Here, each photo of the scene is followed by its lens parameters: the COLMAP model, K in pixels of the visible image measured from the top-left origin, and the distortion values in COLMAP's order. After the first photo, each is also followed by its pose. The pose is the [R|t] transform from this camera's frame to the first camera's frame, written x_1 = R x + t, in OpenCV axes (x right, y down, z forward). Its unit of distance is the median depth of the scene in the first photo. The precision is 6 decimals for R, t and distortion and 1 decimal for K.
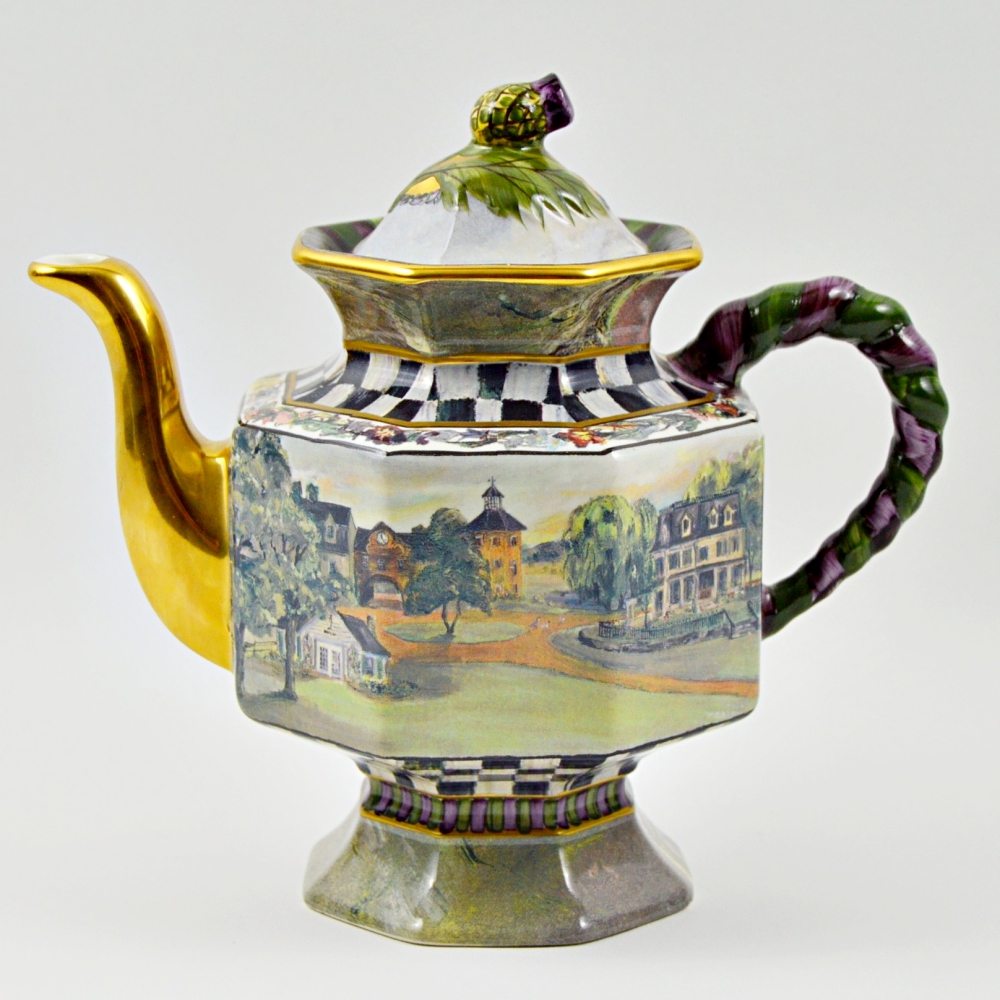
lens RADIAL K [[2973.1, 0, 500.0], [0, 2973.1, 500.0], [0, 0, 1]] dist [-0.066212, -0.775211]
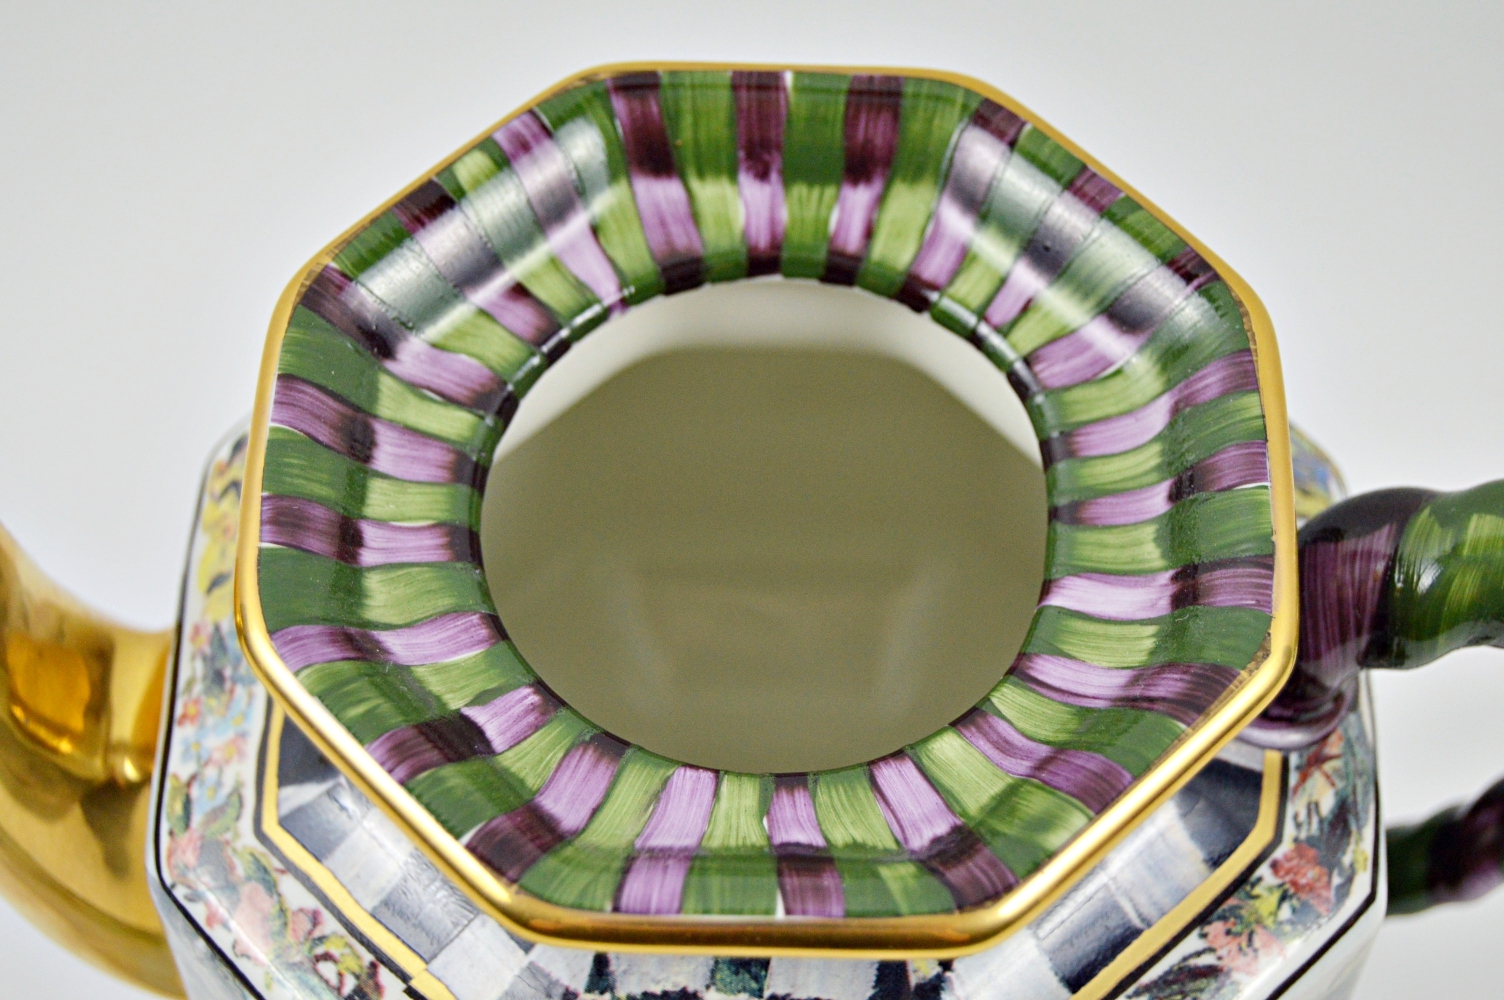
lens RADIAL K [[3038.9, 0, 752.0], [0, 3038.9, 500.0], [0, 0, 1]] dist [-0.006064, -0.085891]
pose [[0.999237, 0.030256, -0.024694, 0.007024], [-0.003493, 0.699006, 0.715108, -0.380182], [0.038898, -0.714476, 0.698578, 0.744156]]
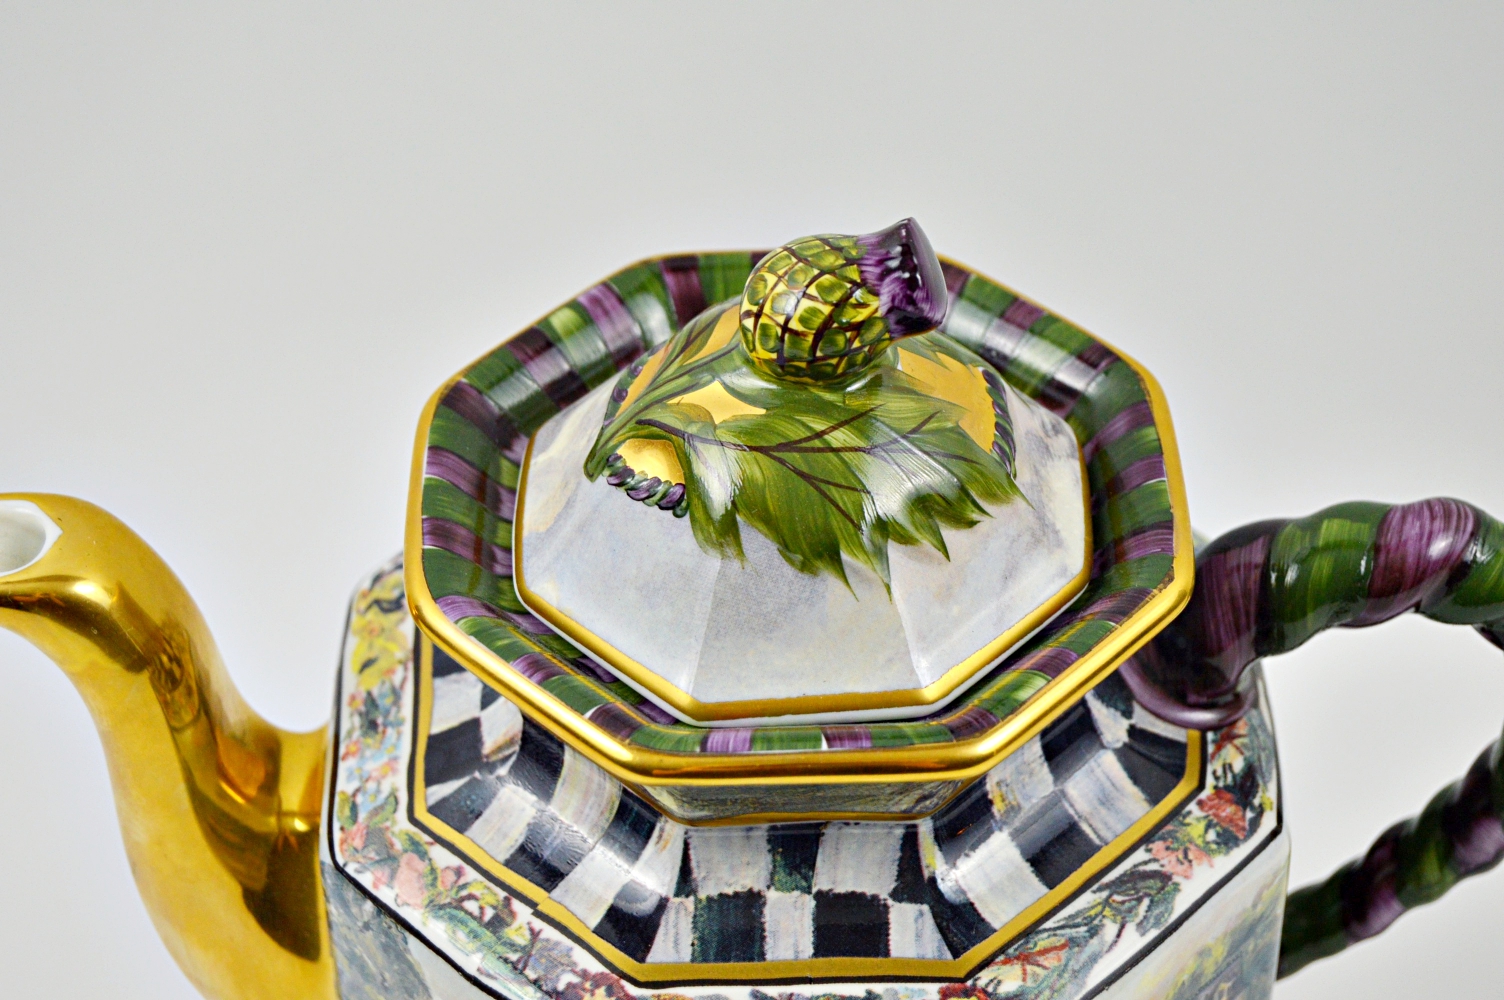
lens RADIAL K [[3282.1, 0, 752.0], [0, 3282.1, 500.0], [0, 0, 1]] dist [-0.009225, -0.210109]
pose [[0.999730, -0.020137, -0.011620, -0.002123], [0.023249, 0.868199, 0.495672, -0.384497], [0.000107, -0.495808, 0.868432, 0.513935]]
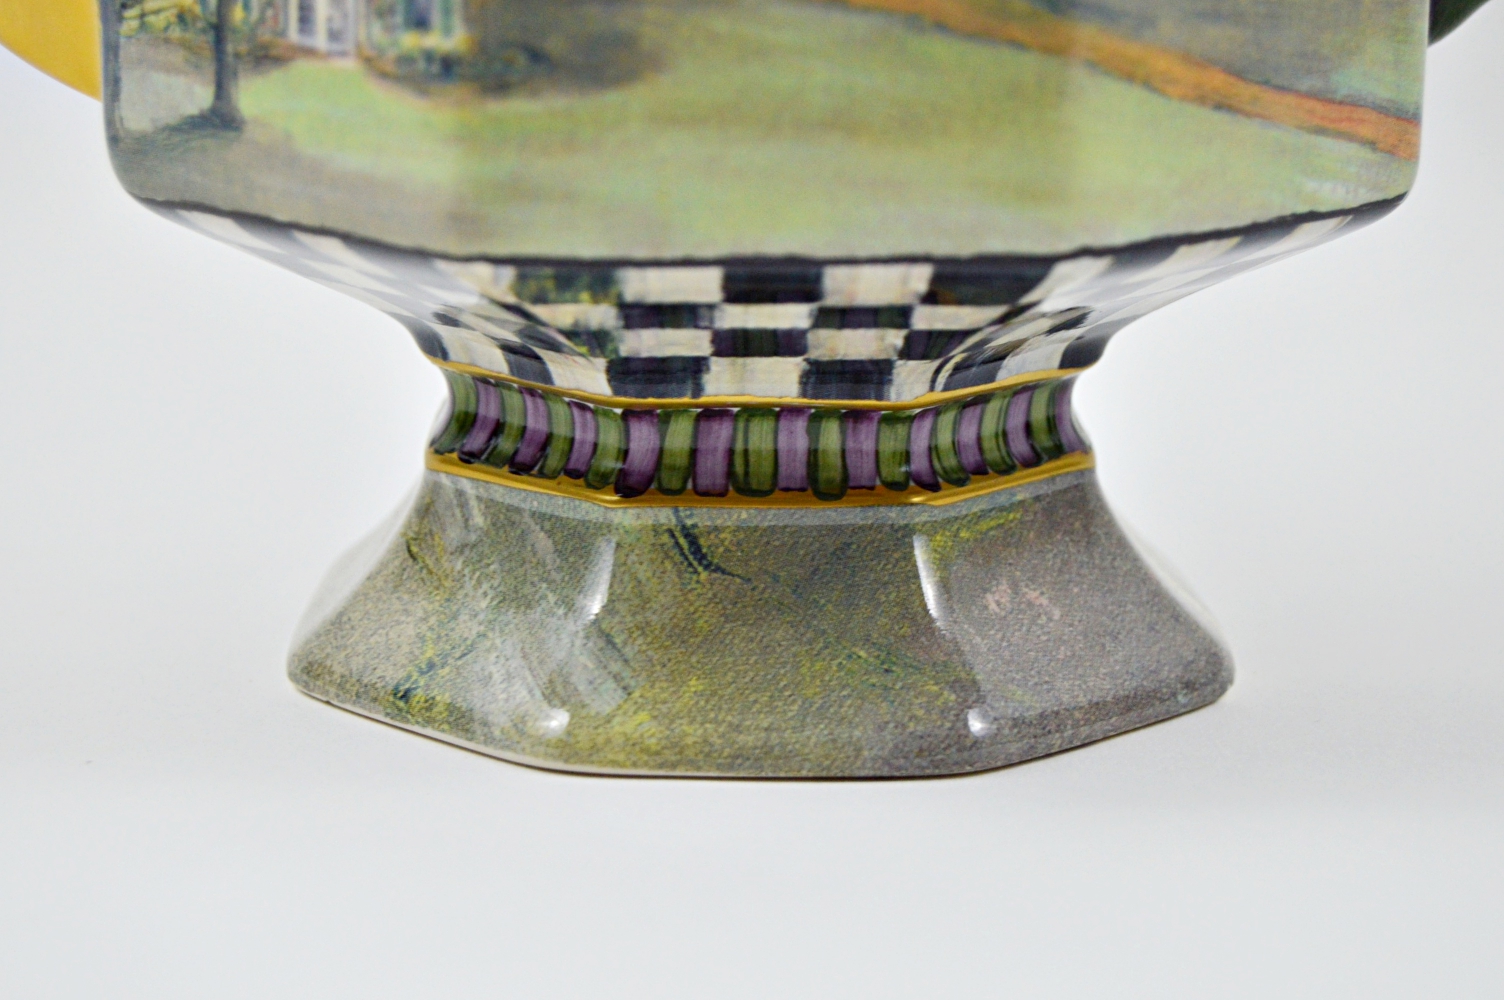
lens RADIAL K [[3457.4, 0, 778.6], [0, 3457.4, 456.4], [0, 0, 1]] dist [0.018792, -0.122375]
pose [[0.999948, 0.009304, 0.004156, -0.000449], [-0.009365, 0.999845, 0.014899, 0.103088], [-0.004017, -0.014937, 0.999880, 0.554721]]
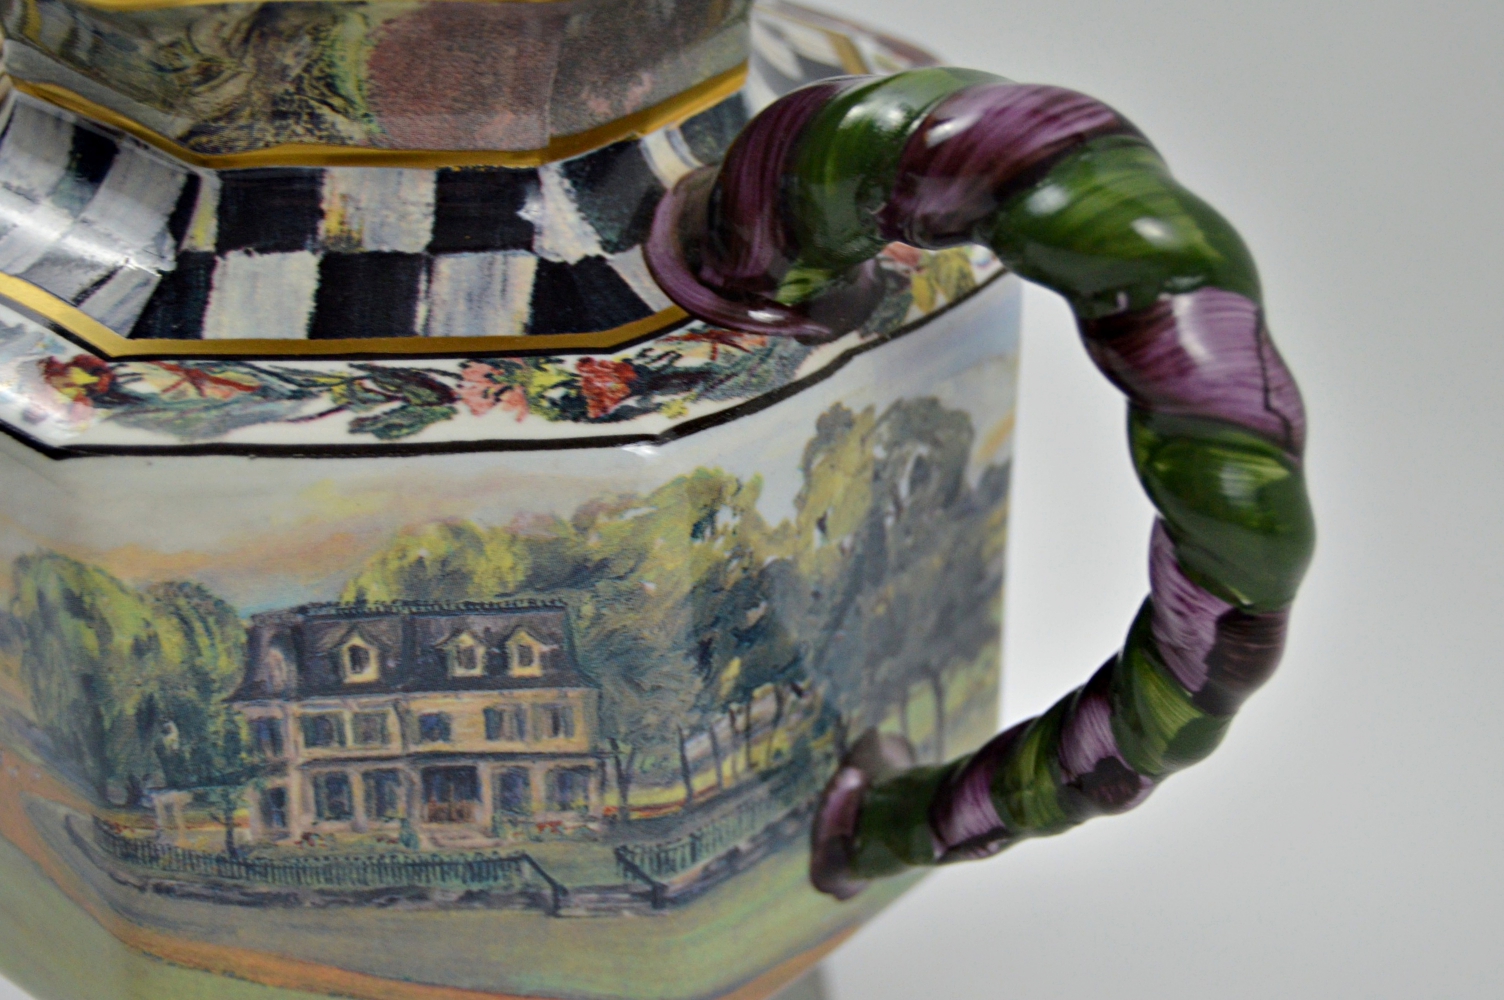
lens RADIAL K [[2815.5, 0, 752.0], [0, 2815.5, 500.0], [0, 0, 1]] dist [-0.011425, -0.021369]
pose [[0.742975, 0.344776, -0.573688, 0.302632], [-0.147897, 0.920502, 0.361666, -0.150367], [0.652774, -0.183863, 0.734901, 0.758267]]
